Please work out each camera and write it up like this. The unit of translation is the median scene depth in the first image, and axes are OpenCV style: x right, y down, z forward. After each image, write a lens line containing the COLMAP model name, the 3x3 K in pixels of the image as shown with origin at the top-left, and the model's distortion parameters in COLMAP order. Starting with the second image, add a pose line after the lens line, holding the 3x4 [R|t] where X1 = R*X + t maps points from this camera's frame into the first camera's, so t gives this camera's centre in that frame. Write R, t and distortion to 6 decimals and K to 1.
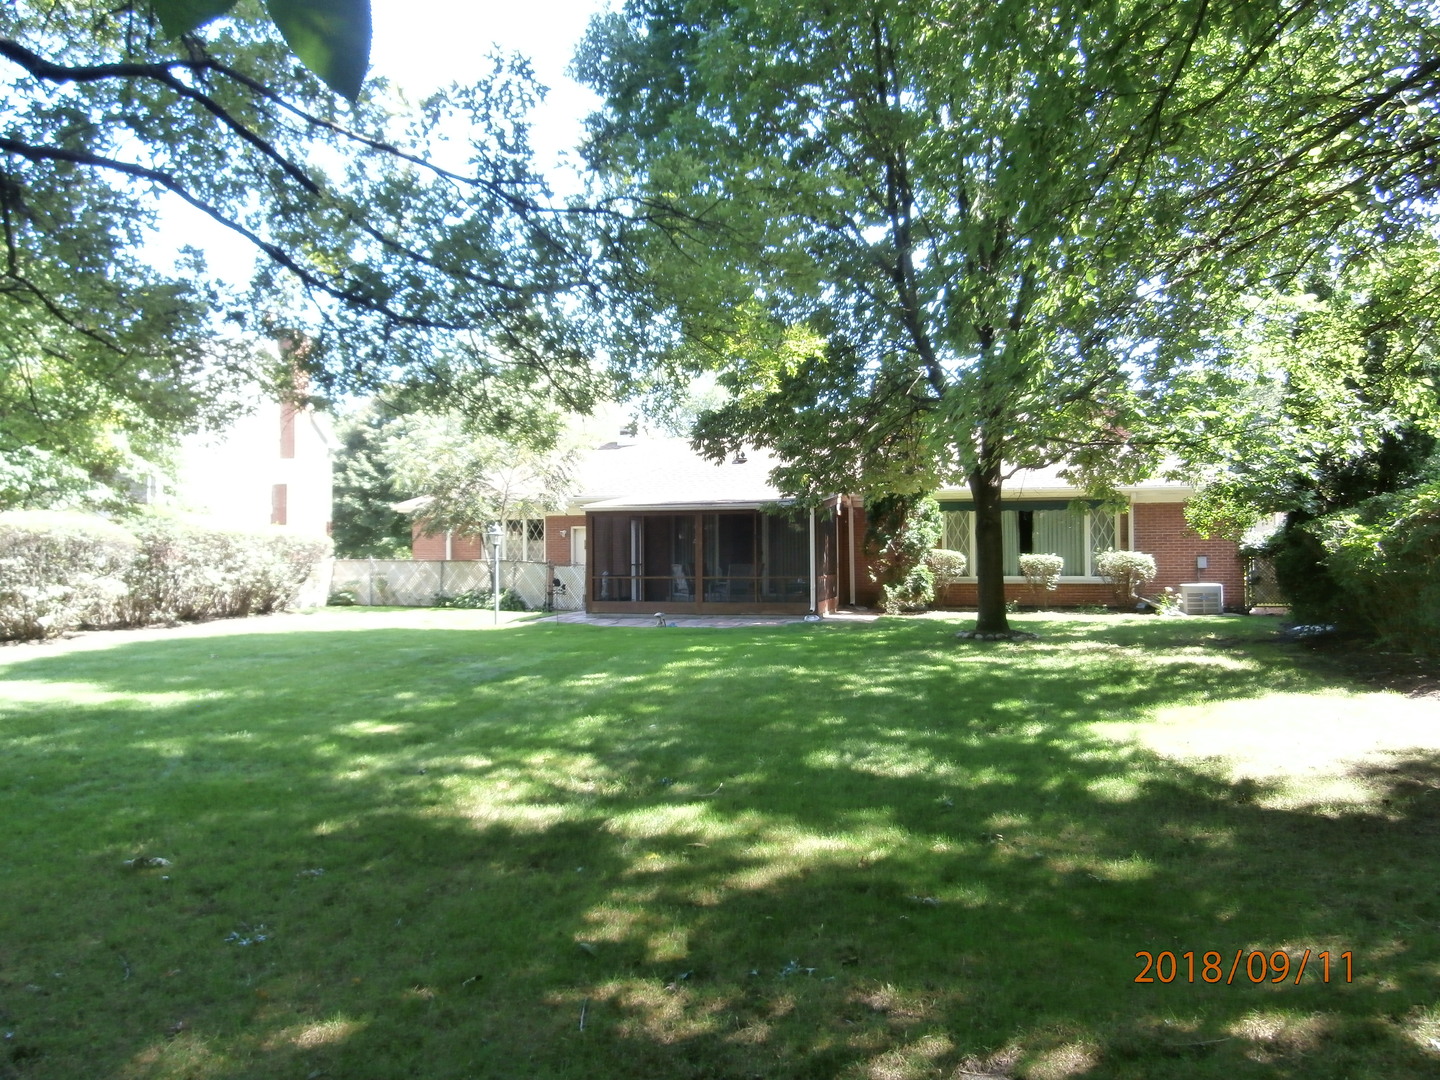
lens RADIAL K [[1046.9, 0, 720.0], [0, 1046.9, 540.0], [0, 0, 1]] dist [-0.030221, 0.000383]
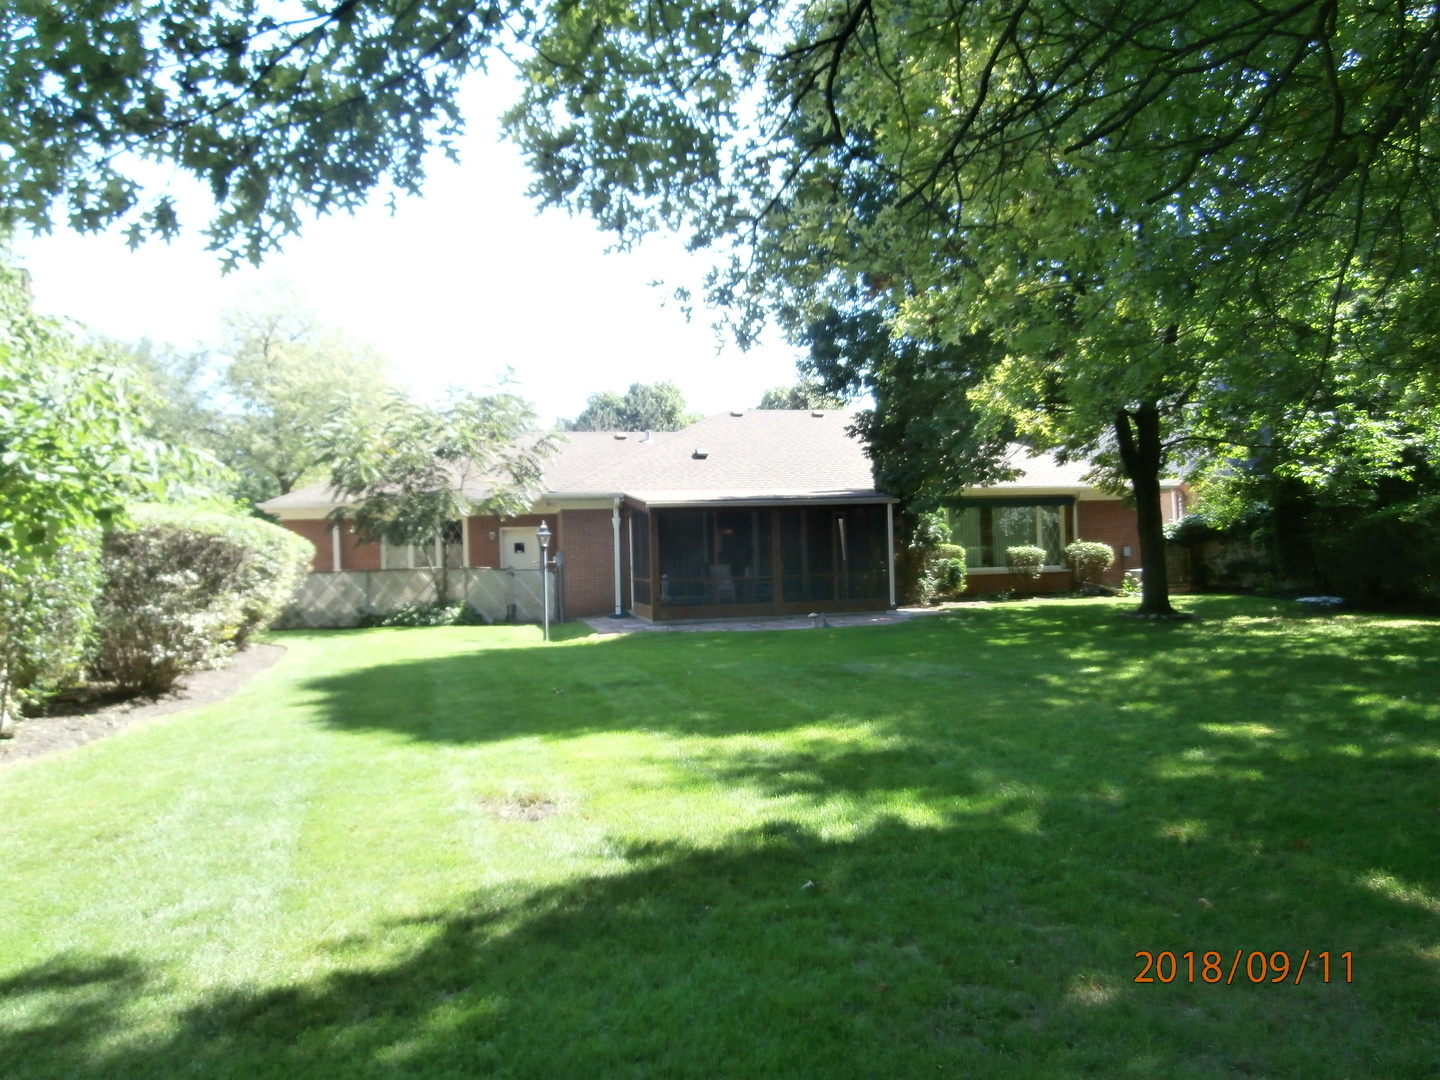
lens RADIAL K [[1046.9, 0, 720.0], [0, 1046.9, 540.0], [0, 0, 1]] dist [-0.030221, 0.000383]
pose [[0.909442, -0.017209, 0.415474, -0.404331], [0.020155, 0.999793, -0.002707, 0.004757], [-0.415341, 0.010836, 0.909601, 0.165340]]
